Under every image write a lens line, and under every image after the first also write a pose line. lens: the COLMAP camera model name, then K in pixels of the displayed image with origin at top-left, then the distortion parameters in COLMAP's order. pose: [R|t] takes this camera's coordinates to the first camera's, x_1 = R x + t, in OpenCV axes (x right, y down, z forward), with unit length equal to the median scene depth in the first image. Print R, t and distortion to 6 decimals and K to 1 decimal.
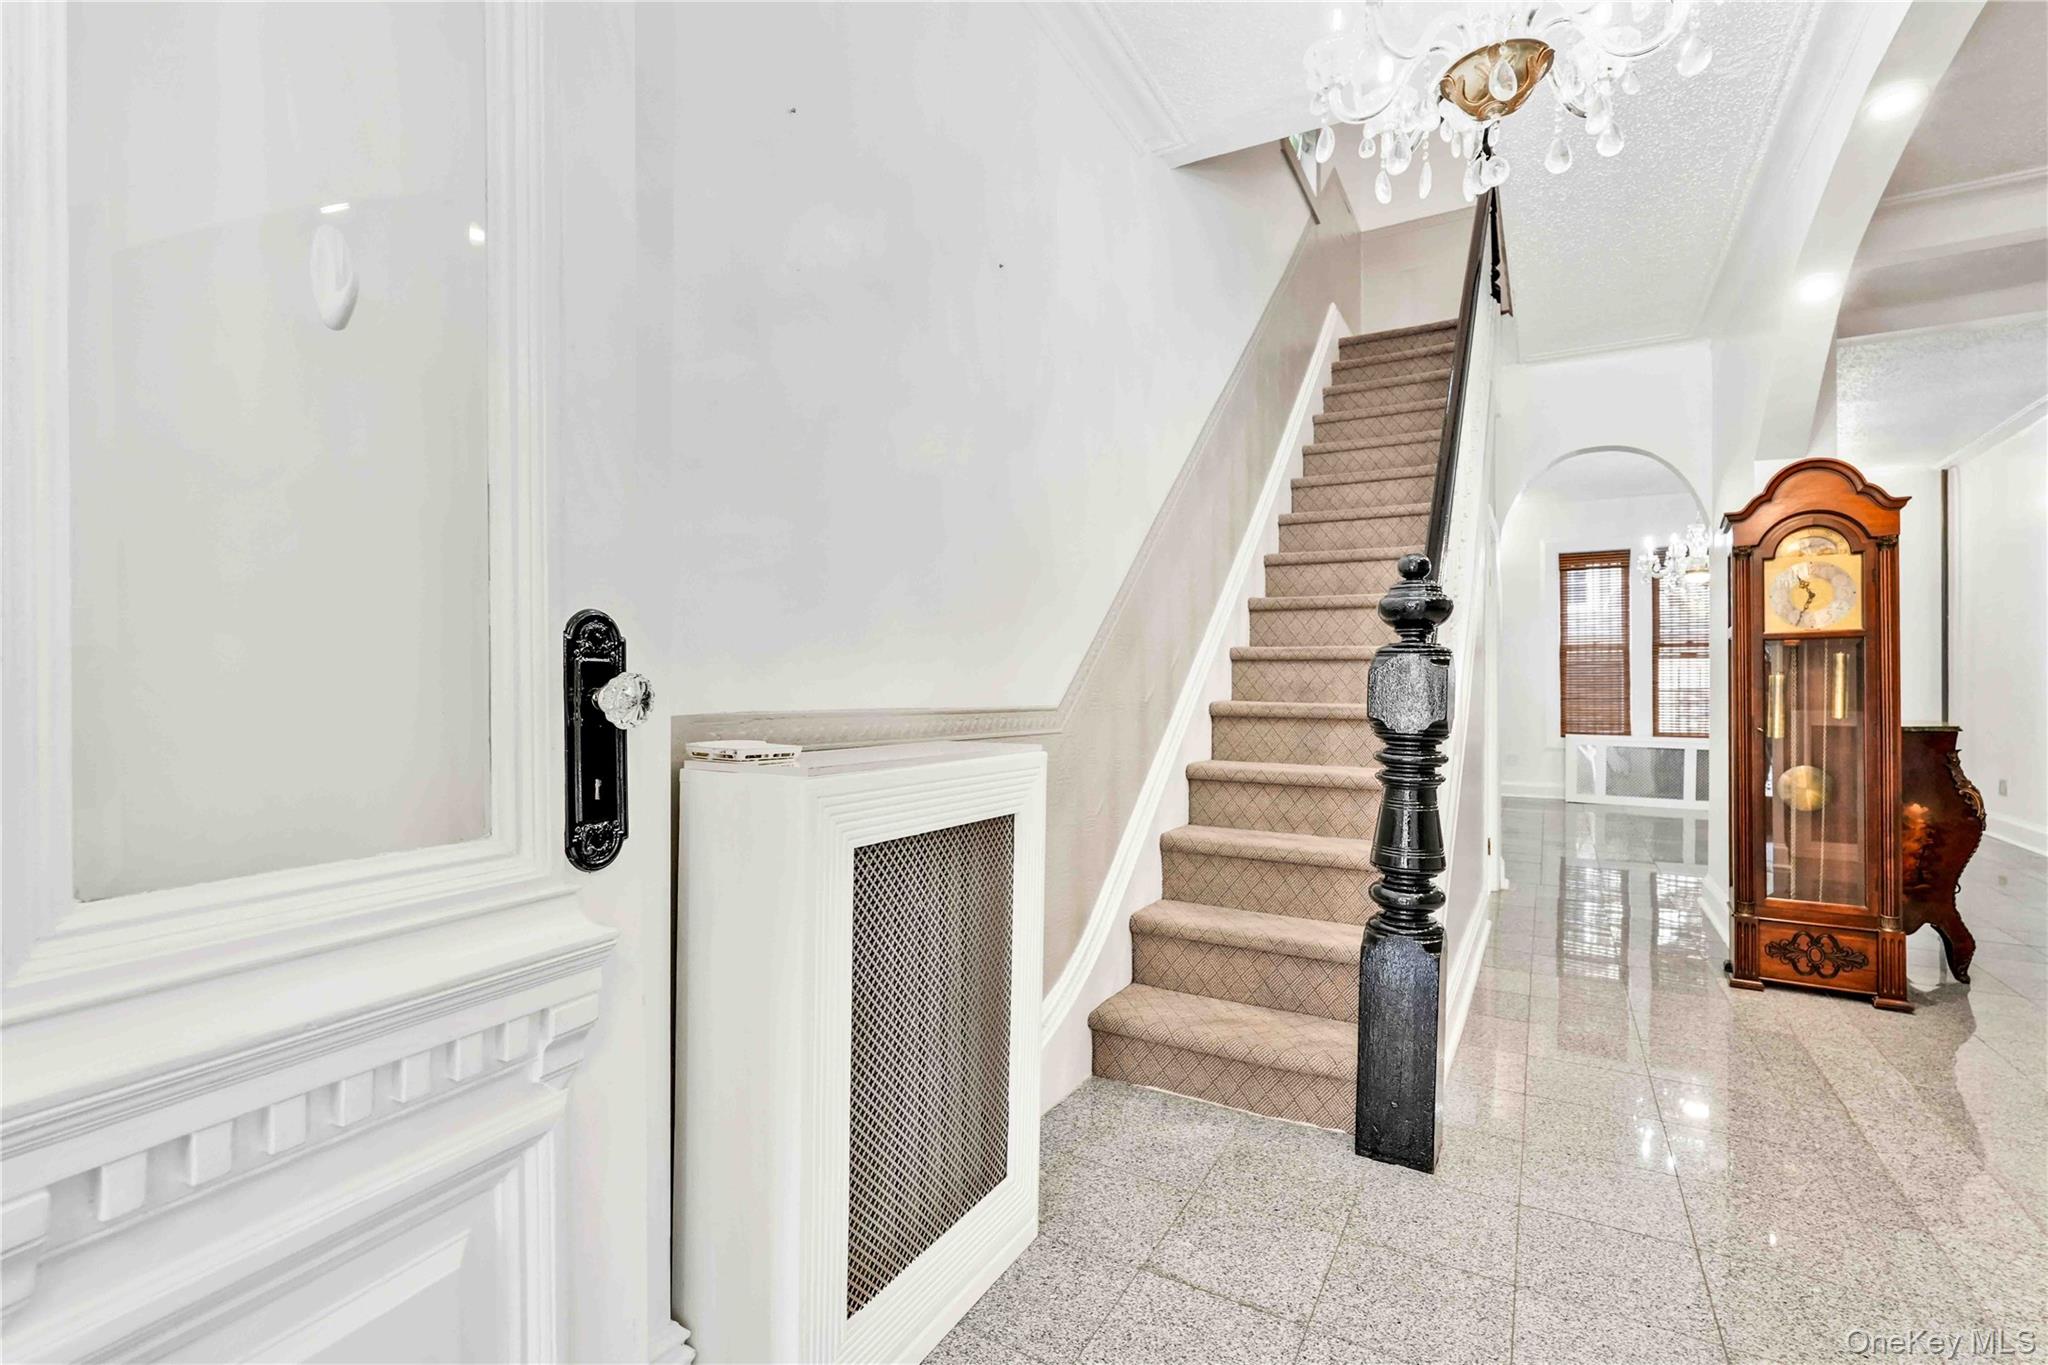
lens RADIAL K [[932.4, 0, 1035.5], [0, 932.4, 679.7], [0, 0, 1]] dist [0.001378, 0.000907]
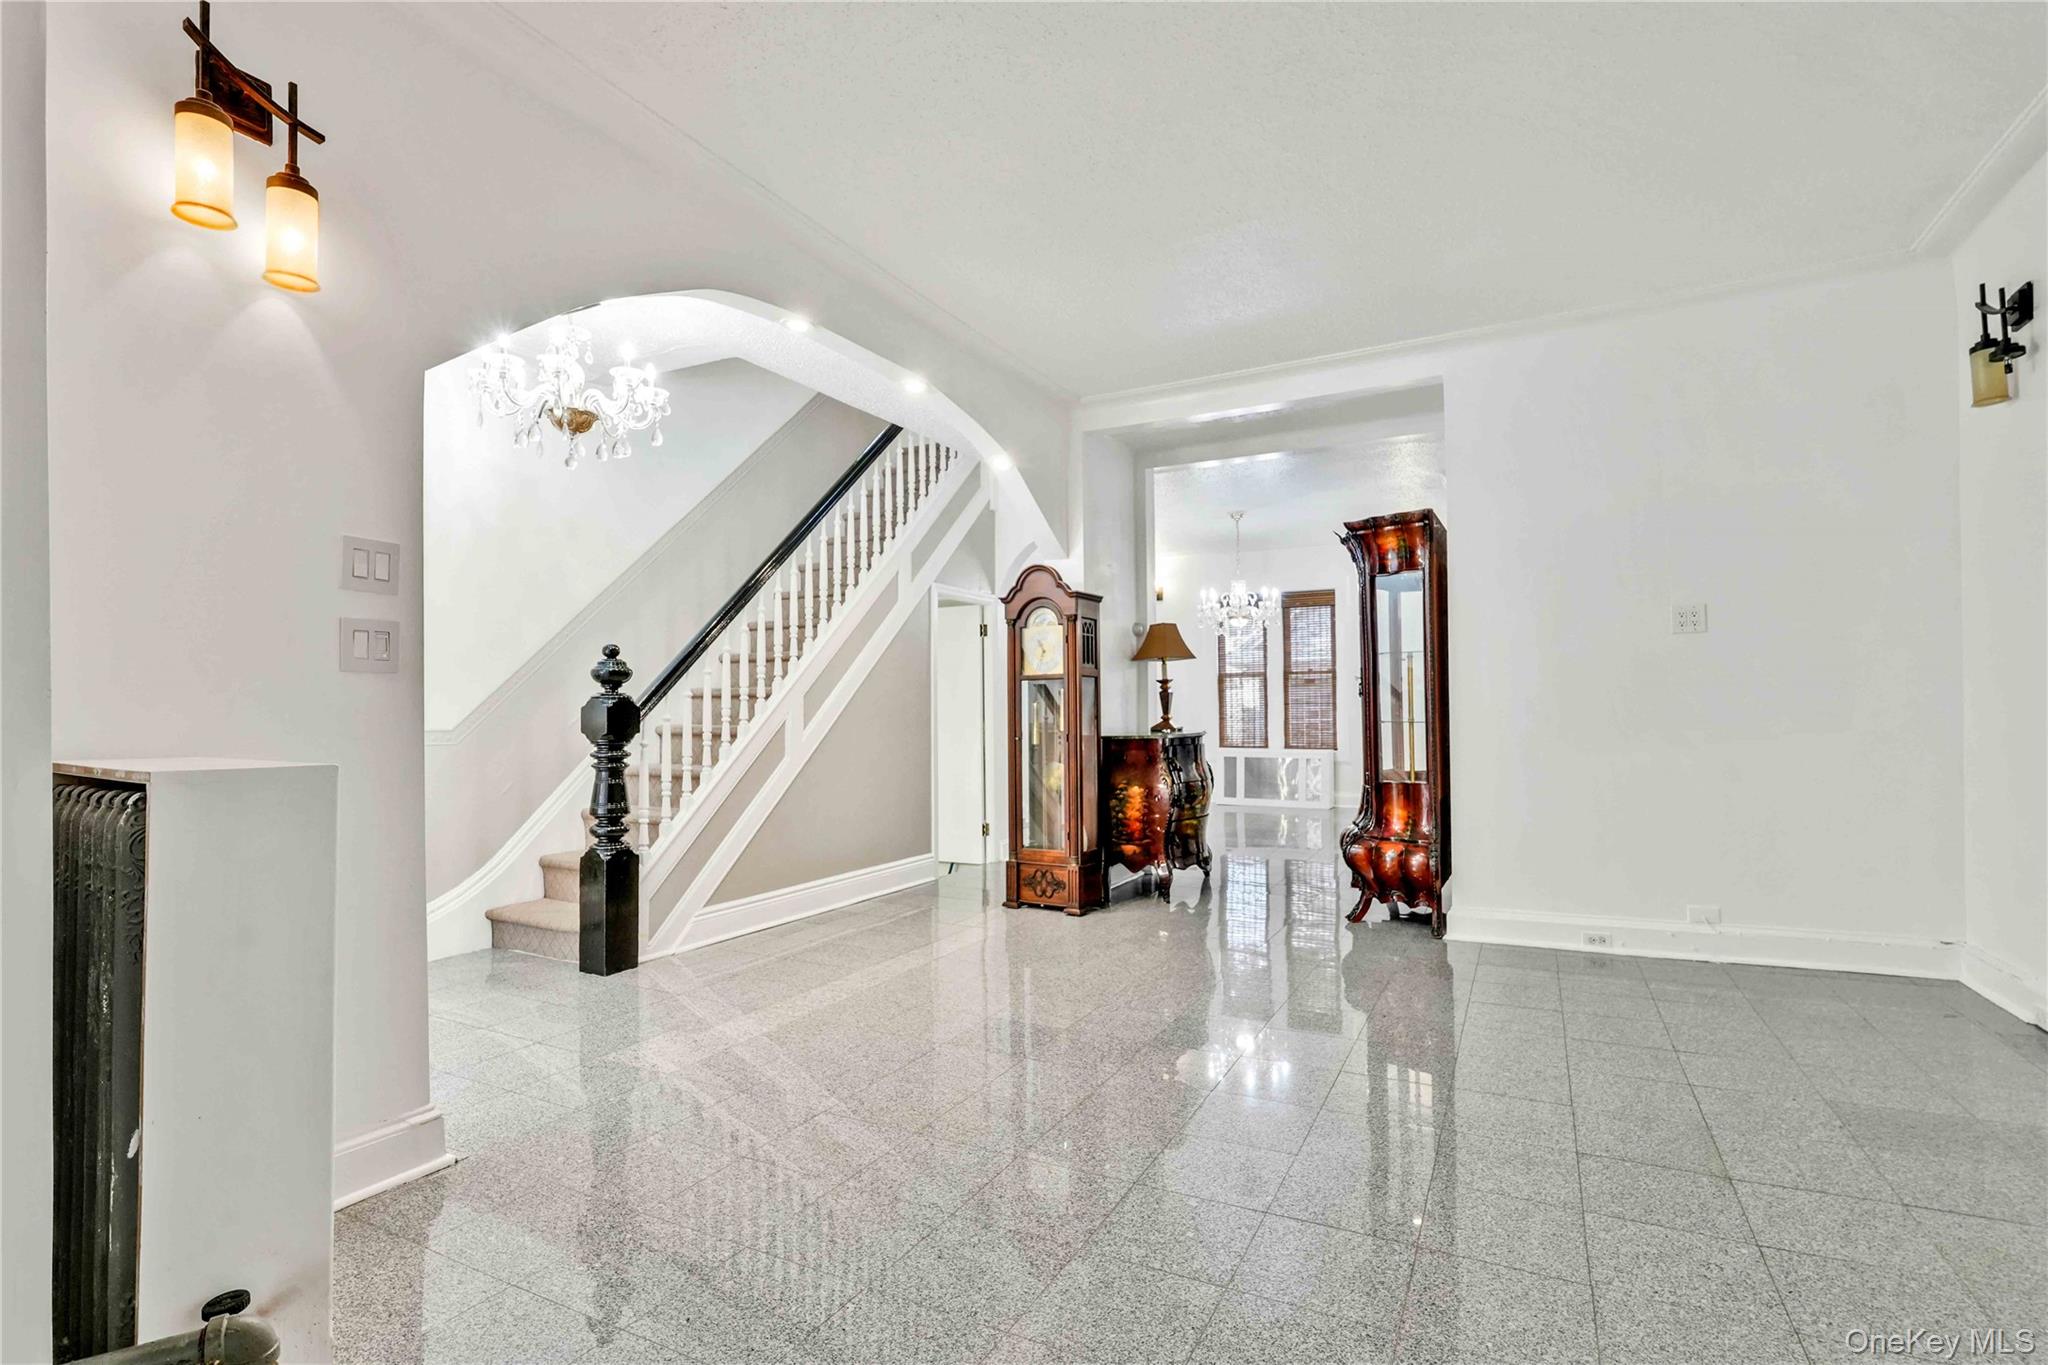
lens RADIAL K [[932.4, 0, 1008.6], [0, 932.4, 686.8], [0, 0, 1]] dist [0.001378, 0.000907]
pose [[0.999785, -0.012725, 0.016385, 0.316614], [0.013031, 0.999739, -0.018747, -0.001631], [-0.016142, 0.018956, 0.999690, -0.232428]]
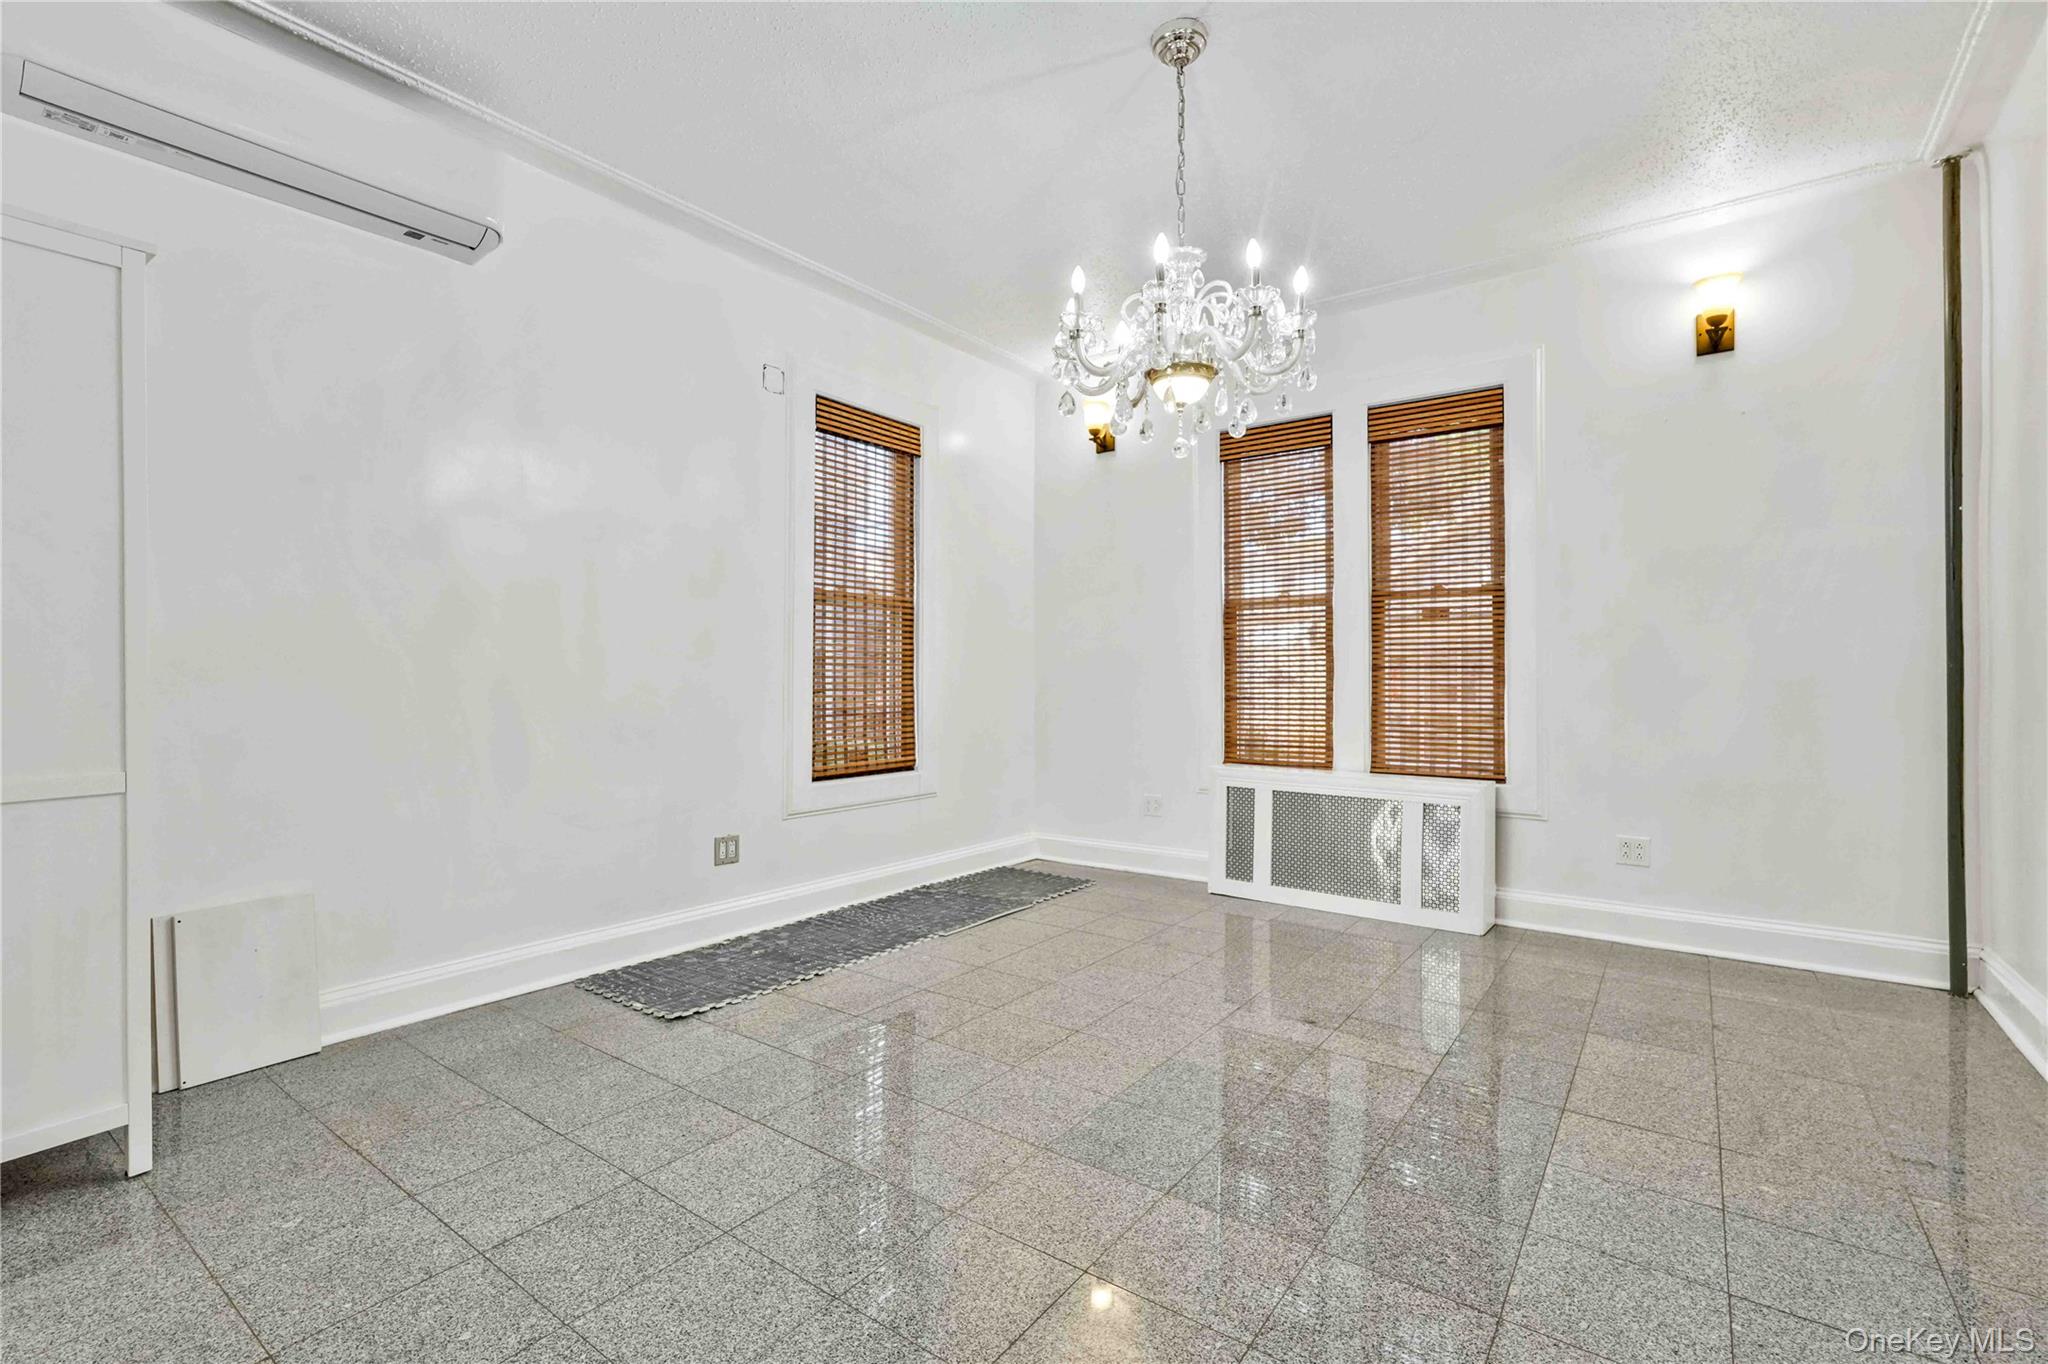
lens RADIAL K [[932.4, 0, 1007.5], [0, 932.4, 673.3], [0, 0, 1]] dist [0.001378, 0.000907]
pose [[0.996072, -0.005040, -0.088408, 0.565440], [0.005858, 0.999942, 0.009007, 0.000113], [0.088357, -0.009489, 0.996044, 0.522405]]
